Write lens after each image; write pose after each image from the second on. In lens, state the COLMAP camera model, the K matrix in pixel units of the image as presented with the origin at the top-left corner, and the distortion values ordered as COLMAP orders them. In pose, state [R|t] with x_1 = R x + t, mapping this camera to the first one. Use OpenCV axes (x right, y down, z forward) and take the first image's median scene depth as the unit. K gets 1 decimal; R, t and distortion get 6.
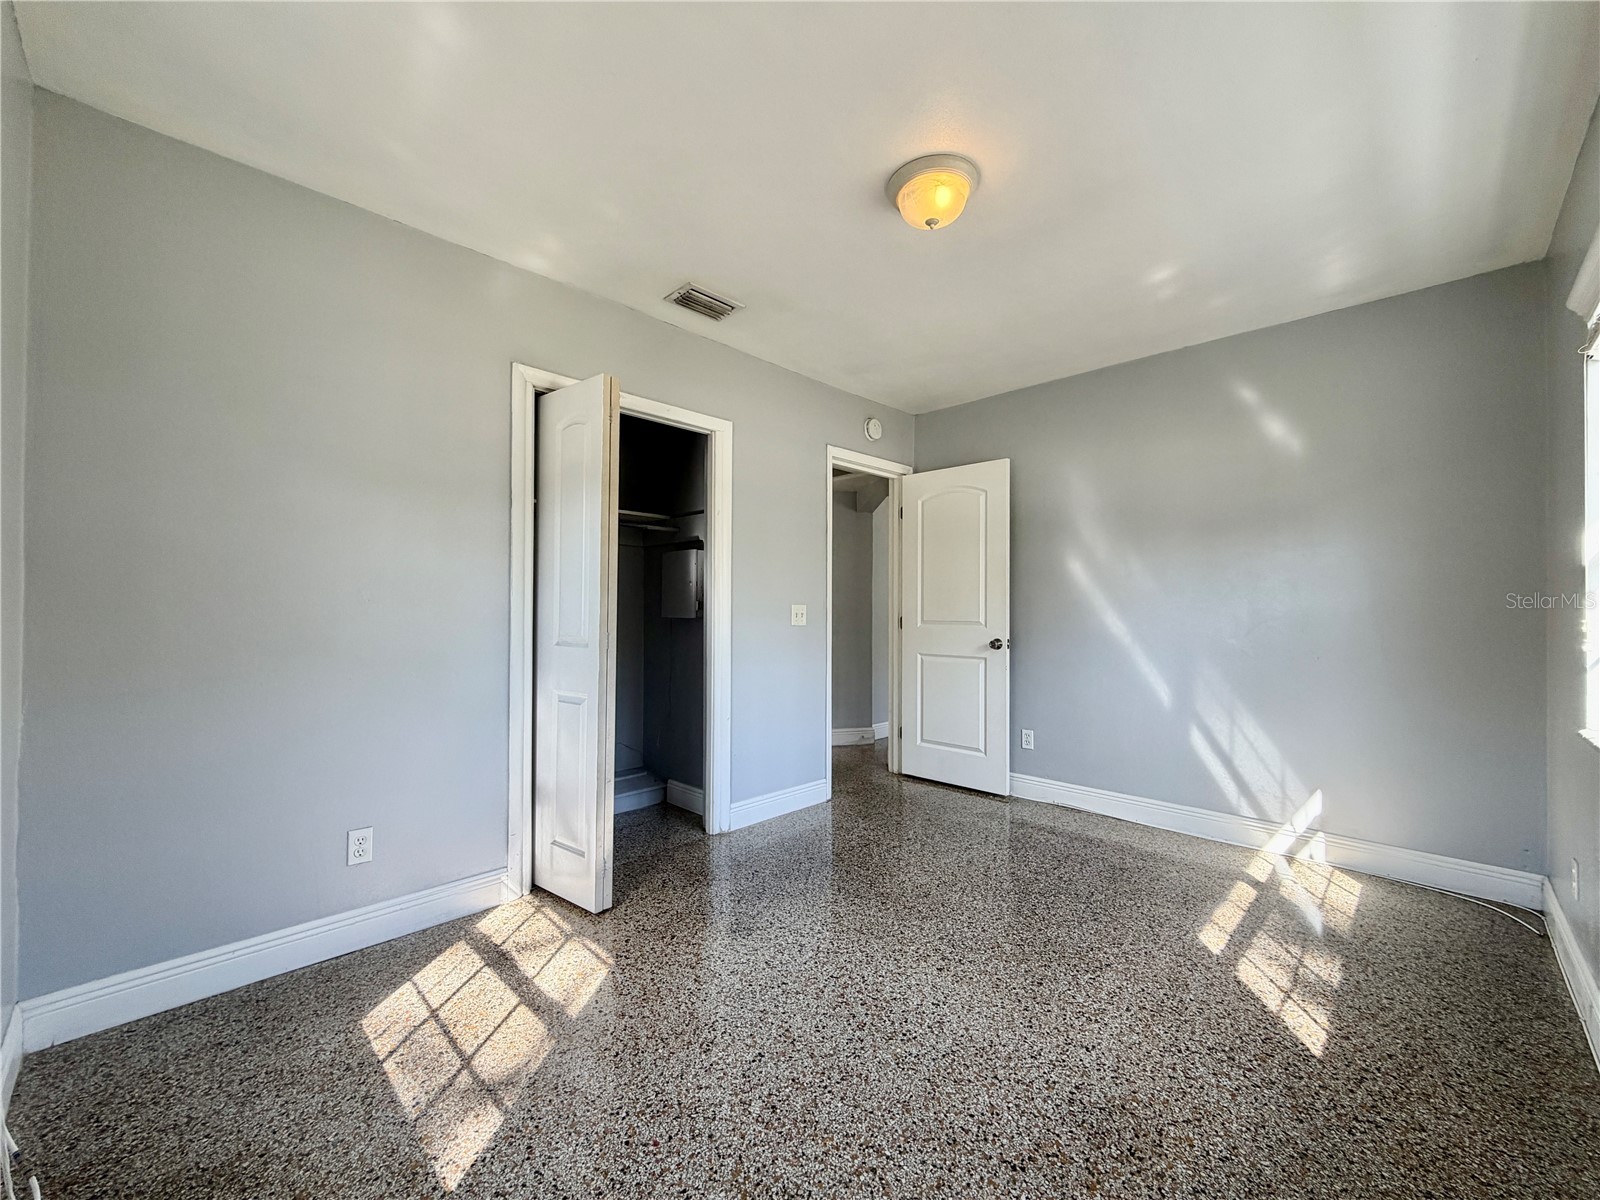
lens RADIAL K [[638.7, 0, 797.6], [0, 638.7, 603.5], [0, 0, 1]] dist [0.000962, -0.000126]
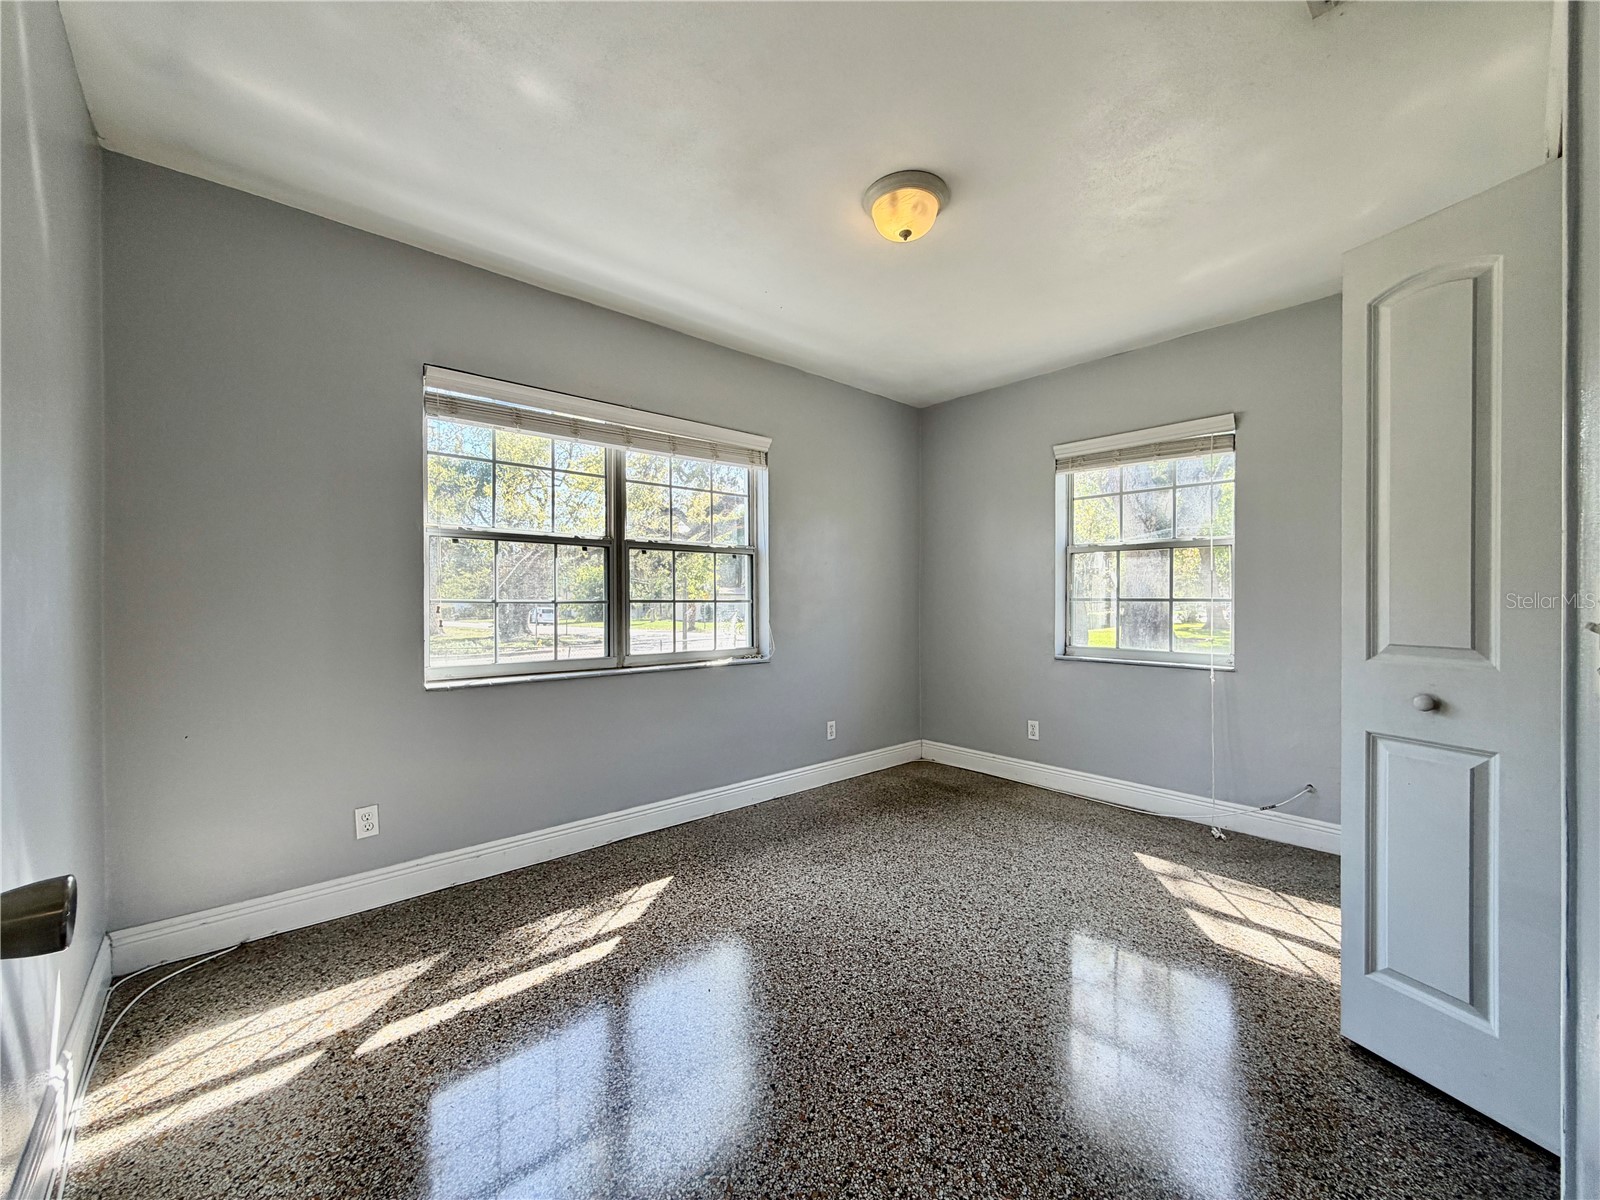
lens RADIAL K [[638.7, 0, 797.6], [0, 638.7, 603.5], [0, 0, 1]] dist [0.000962, -0.000126]
pose [[-0.998082, -0.000279, 0.061906, 0.323537], [-0.000529, 0.999992, -0.004028, 0.021422], [-0.061905, -0.004053, -0.998074, 2.089014]]
